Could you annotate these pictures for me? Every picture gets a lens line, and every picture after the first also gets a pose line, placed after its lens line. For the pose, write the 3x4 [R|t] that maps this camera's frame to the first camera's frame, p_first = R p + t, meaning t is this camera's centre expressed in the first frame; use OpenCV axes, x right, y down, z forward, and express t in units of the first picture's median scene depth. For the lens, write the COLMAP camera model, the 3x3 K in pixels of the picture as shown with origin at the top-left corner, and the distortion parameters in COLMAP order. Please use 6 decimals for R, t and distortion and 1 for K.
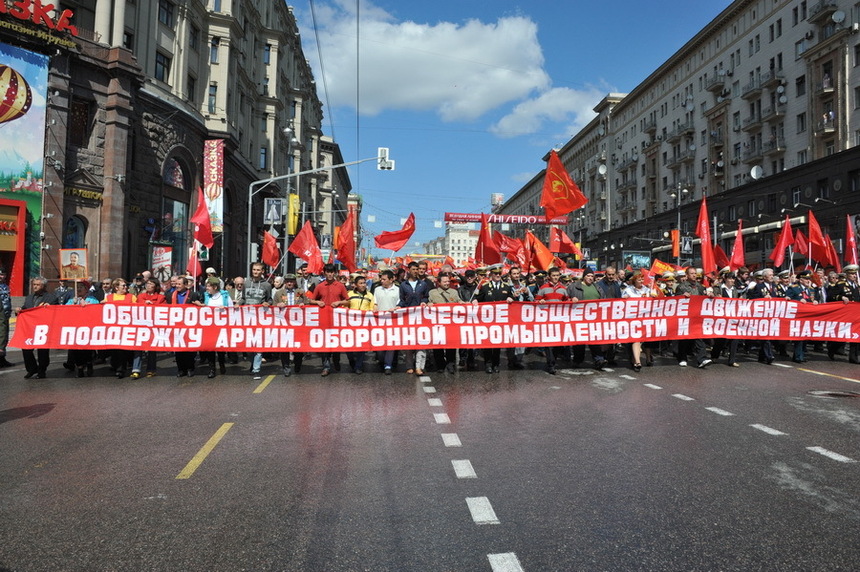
lens RADIAL K [[708.7, 0, 430.0], [0, 708.7, 286.0], [0, 0, 1]] dist [-0.096036, -0.002368]
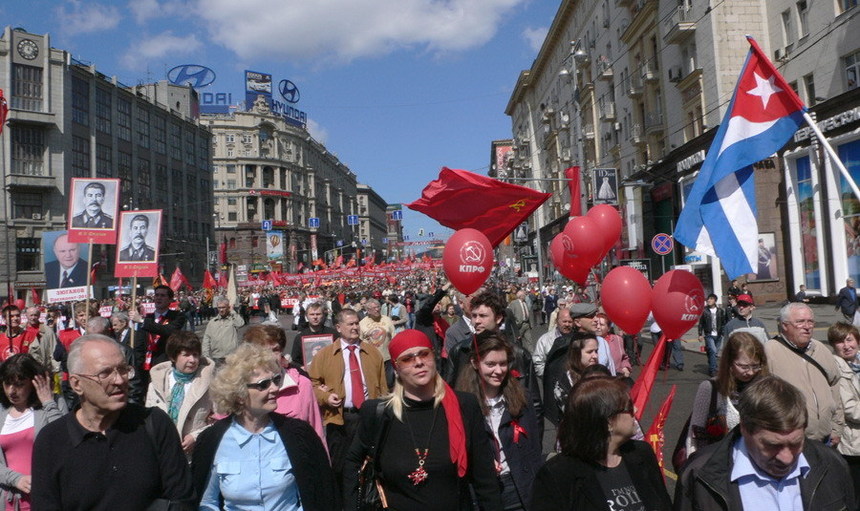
lens RADIAL K [[743.2, 0, 430.0], [0, 743.2, 255.5], [0, 0, 1]] dist [-0.157743, 0.000152]
pose [[0.991577, -0.074483, -0.105964, 0.651972], [0.072873, 0.997160, -0.018989, 0.009651], [0.107077, 0.011107, 0.994189, -2.603653]]
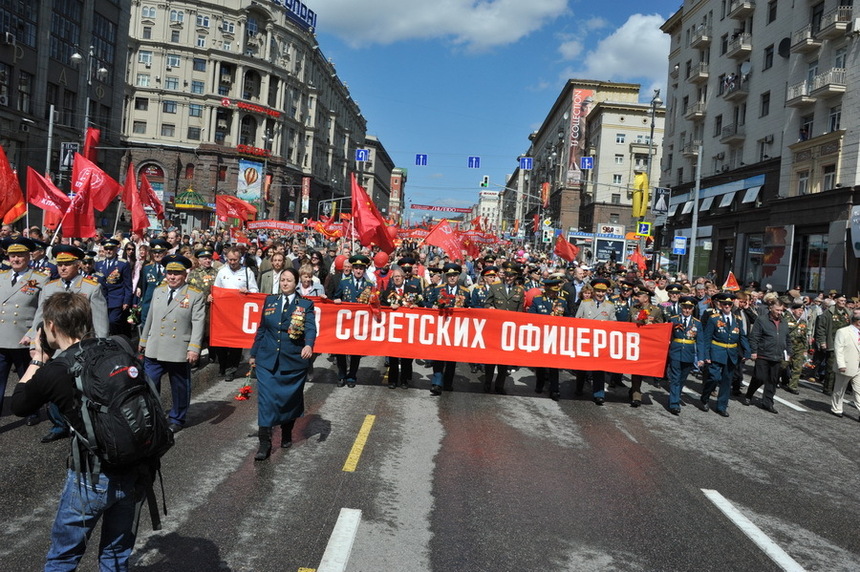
lens RADIAL K [[708.7, 0, 430.0], [0, 708.7, 286.0], [0, 0, 1]] dist [-0.096036, -0.002368]
pose [[0.994577, 0.062293, -0.083284, 0.388676], [-0.057521, 0.996627, 0.058525, 0.014337], [0.086649, -0.053417, 0.994806, -1.572322]]
